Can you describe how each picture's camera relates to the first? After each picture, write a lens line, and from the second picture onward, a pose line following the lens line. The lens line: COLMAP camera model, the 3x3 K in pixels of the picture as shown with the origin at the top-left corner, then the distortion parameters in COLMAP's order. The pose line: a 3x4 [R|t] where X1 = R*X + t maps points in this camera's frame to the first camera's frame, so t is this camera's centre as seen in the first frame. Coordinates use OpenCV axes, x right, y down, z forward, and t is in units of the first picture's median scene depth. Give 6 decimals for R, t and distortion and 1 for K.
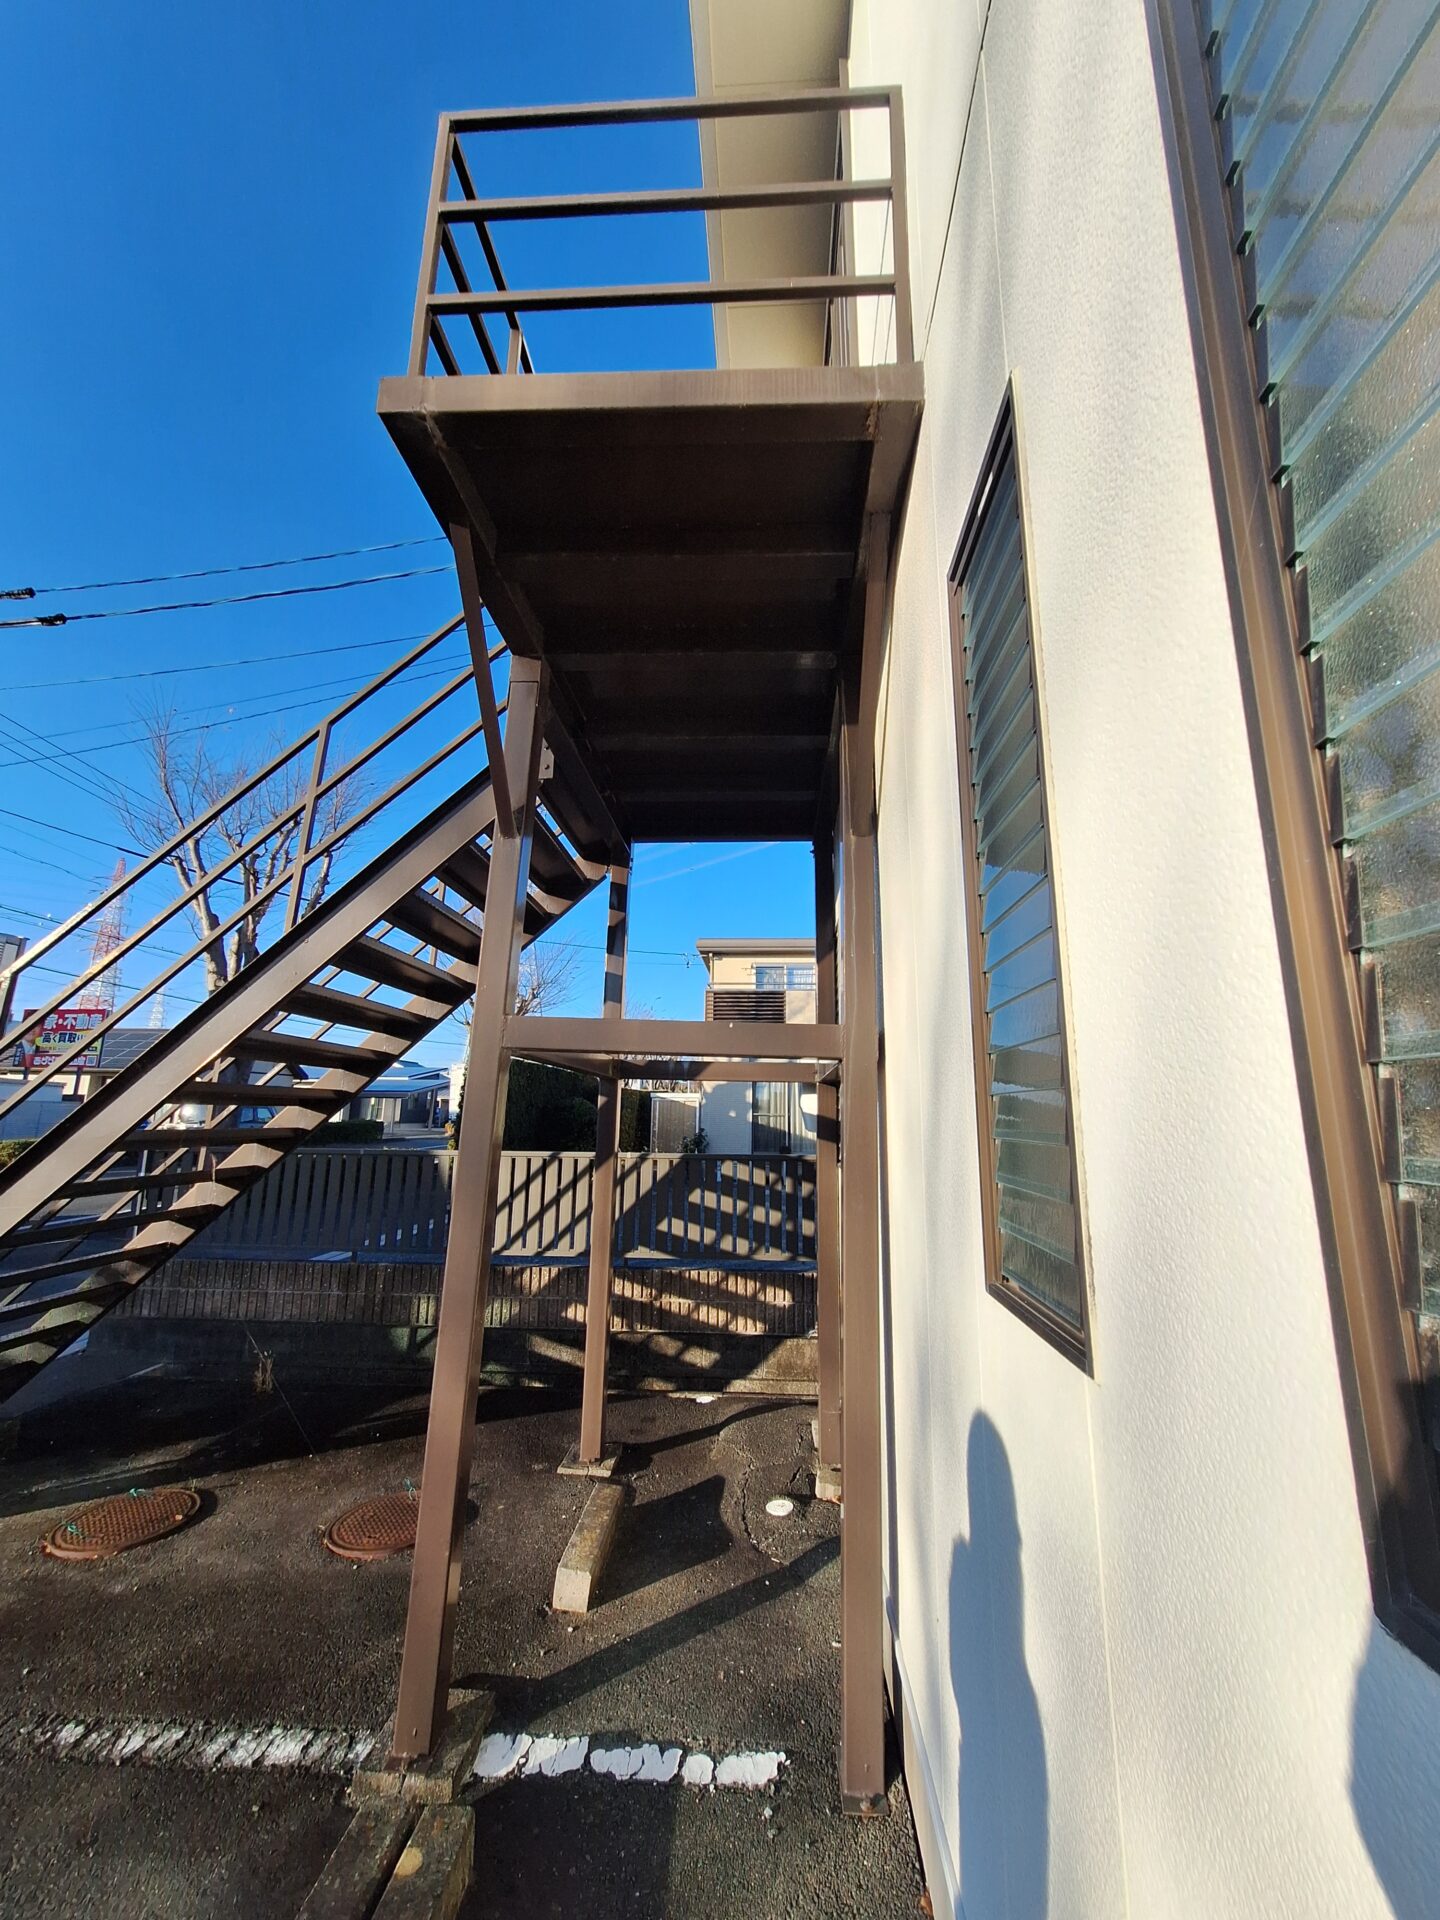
lens RADIAL K [[768.5, 0, 733.0], [0, 768.5, 949.8], [0, 0, 1]] dist [-0.001699, 0.000546]
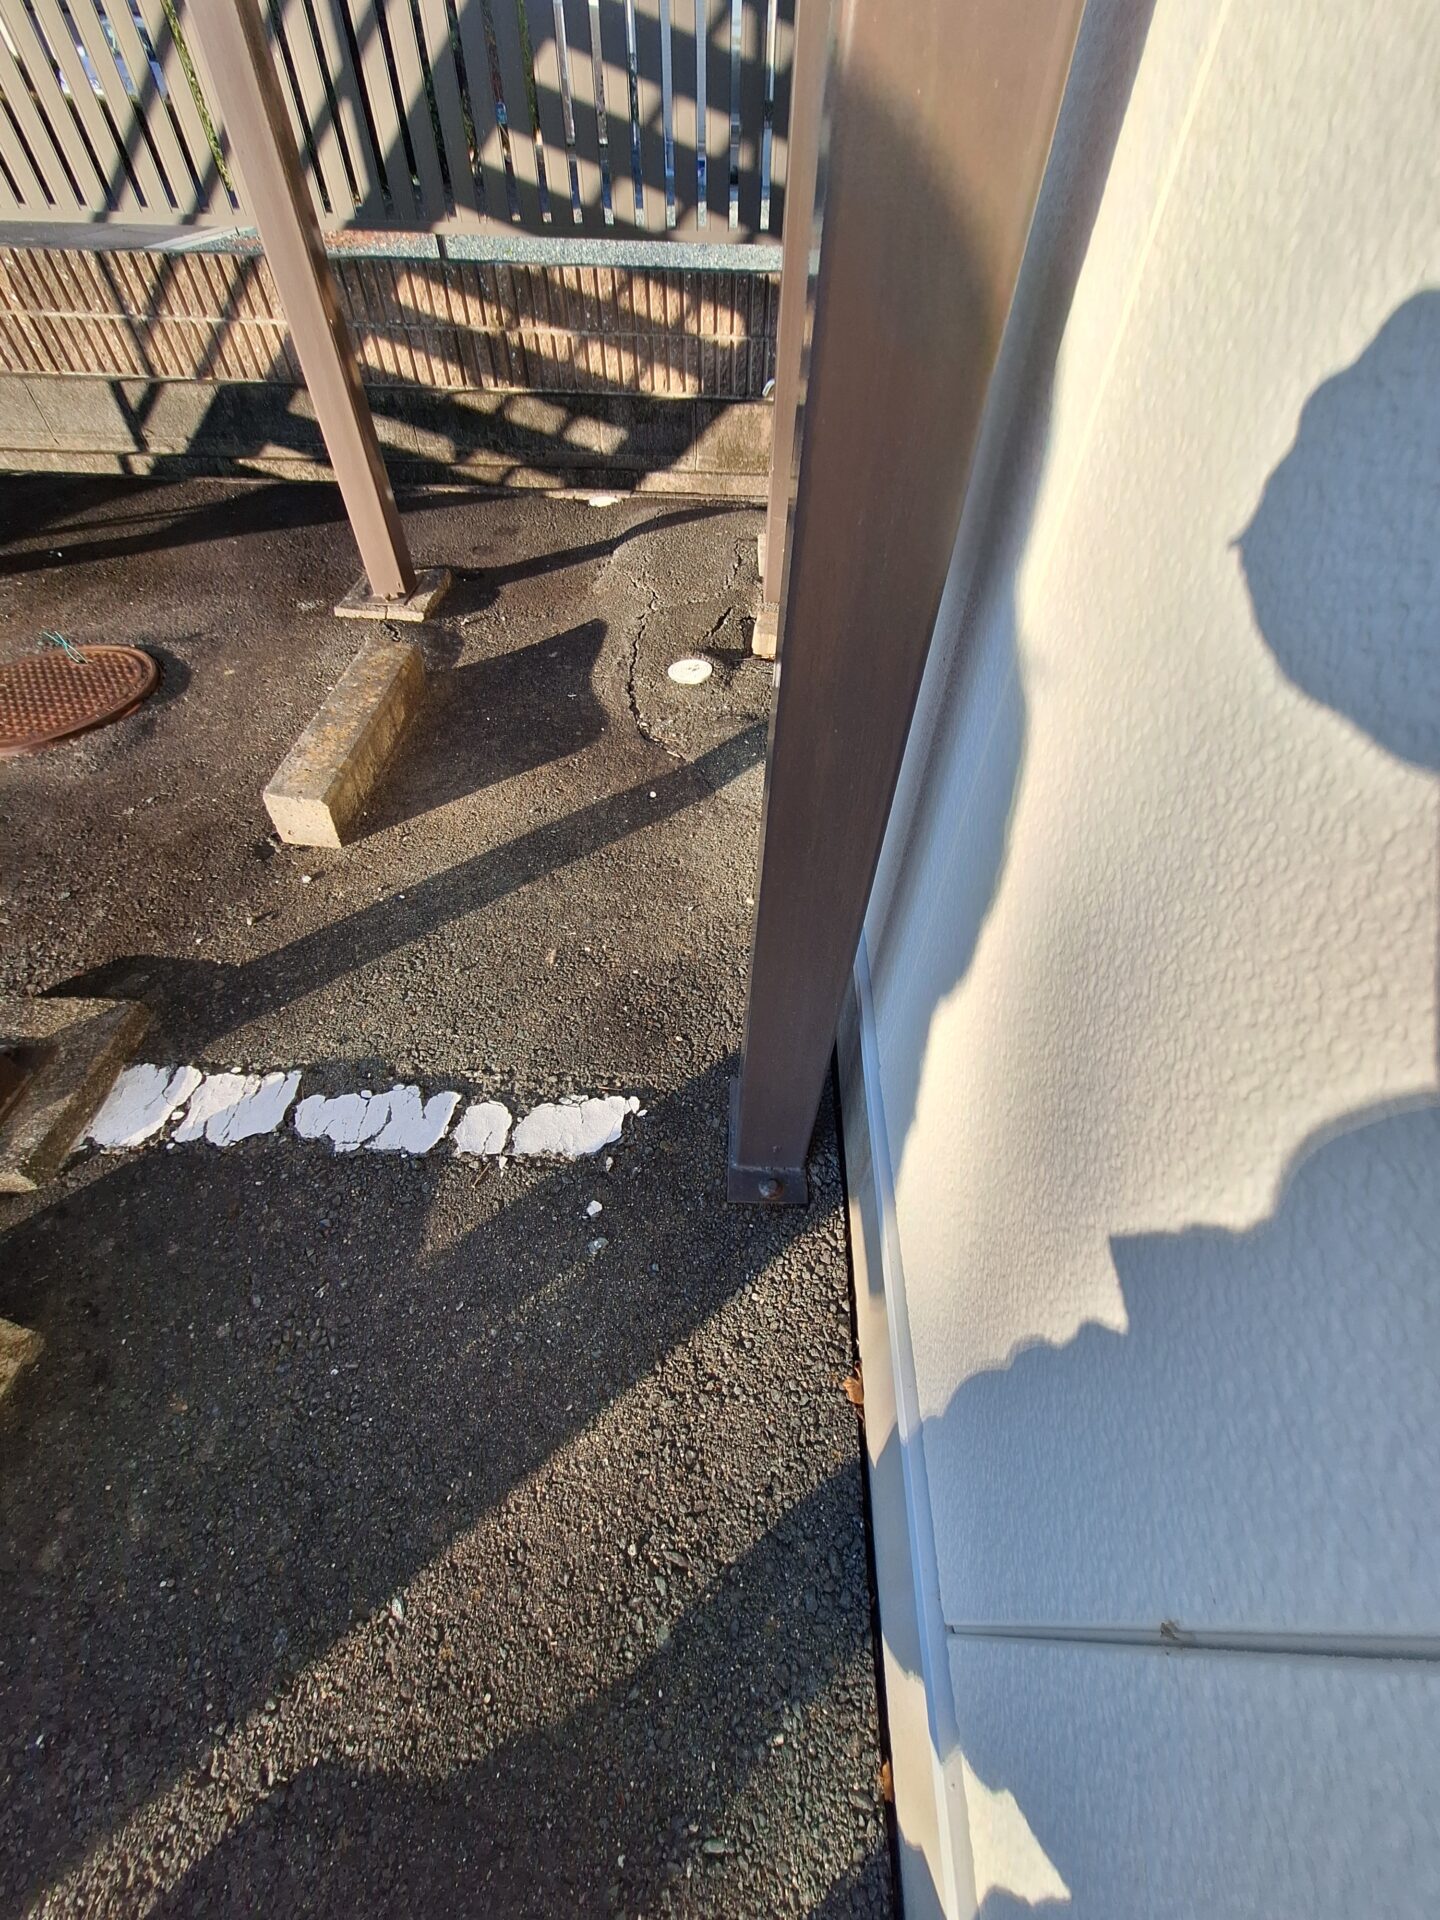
lens RADIAL K [[768.5, 0, 733.0], [0, 768.5, 949.8], [0, 0, 1]] dist [-0.001699, 0.000546]
pose [[0.999566, -0.011133, 0.027274, 0.077743], [-0.018107, 0.498111, 0.866924, 0.307429], [-0.023237, -0.867042, 0.497693, 0.507630]]
